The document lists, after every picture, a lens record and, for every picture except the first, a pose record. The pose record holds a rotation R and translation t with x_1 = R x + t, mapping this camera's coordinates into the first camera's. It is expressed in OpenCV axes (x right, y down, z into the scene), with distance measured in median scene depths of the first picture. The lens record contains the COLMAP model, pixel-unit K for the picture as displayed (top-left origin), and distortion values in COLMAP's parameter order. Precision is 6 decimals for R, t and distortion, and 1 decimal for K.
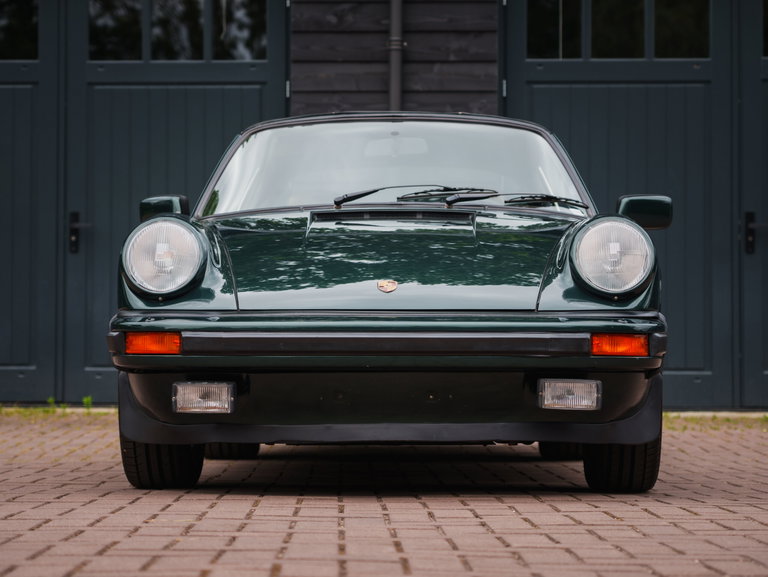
lens RADIAL K [[1996.4, 0, 383.8], [0, 1996.4, 265.3], [0, 0, 1]] dist [0.059029, 0.232283]
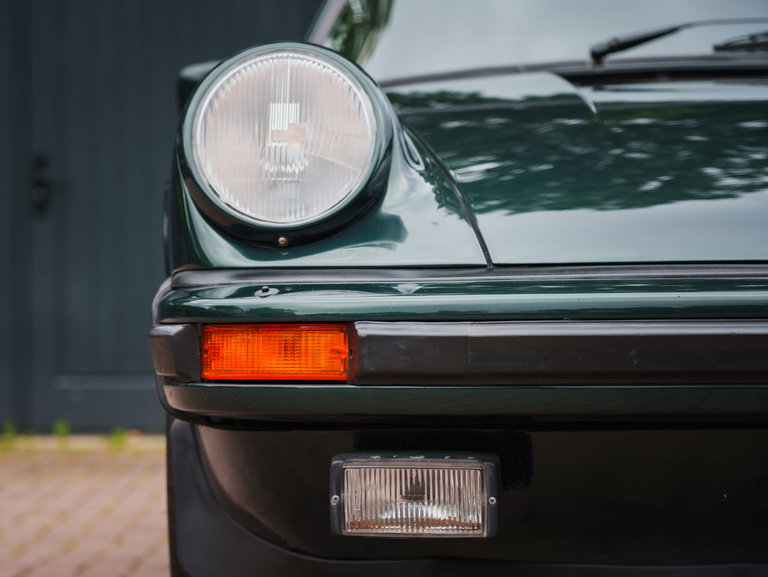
lens RADIAL K [[2187.1, 0, 384.0], [0, 2187.1, 288.5], [0, 0, 1]] dist [-0.099833, -0.094384]
pose [[0.999929, -0.010235, 0.006086, -0.094571], [0.010133, 0.999811, 0.016613, 0.019400], [-0.006255, -0.016550, 0.999843, 0.567153]]
